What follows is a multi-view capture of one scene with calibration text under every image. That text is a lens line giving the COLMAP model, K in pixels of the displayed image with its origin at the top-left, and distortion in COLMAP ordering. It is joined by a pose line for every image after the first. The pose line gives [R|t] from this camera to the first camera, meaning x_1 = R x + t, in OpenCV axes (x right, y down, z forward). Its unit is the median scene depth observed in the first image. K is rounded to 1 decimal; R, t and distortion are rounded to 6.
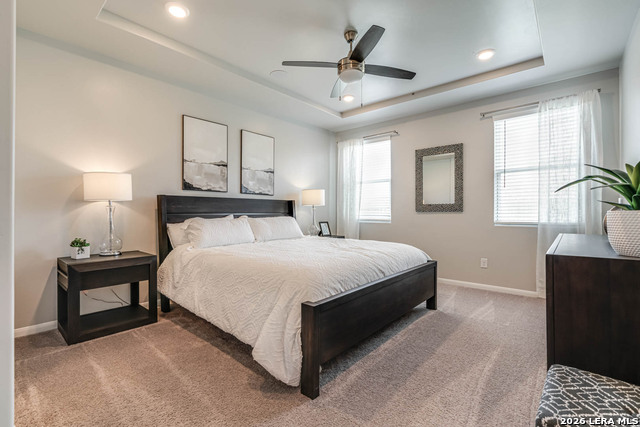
lens RADIAL K [[290.7, 0, 318.2], [0, 290.7, 211.9], [0, 0, 1]] dist [-0.013750, 0.004572]
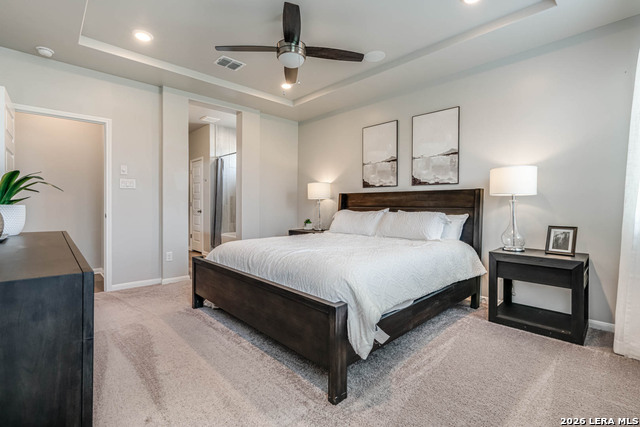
lens RADIAL K [[290.7, 0, 318.6], [0, 290.7, 210.4], [0, 0, 1]] dist [-0.013750, 0.004572]
pose [[-0.096053, 0.013902, -0.995279, 0.701372], [-0.006572, 0.999872, 0.014600, 0.003349], [0.995354, 0.007943, -0.095950, 0.808871]]
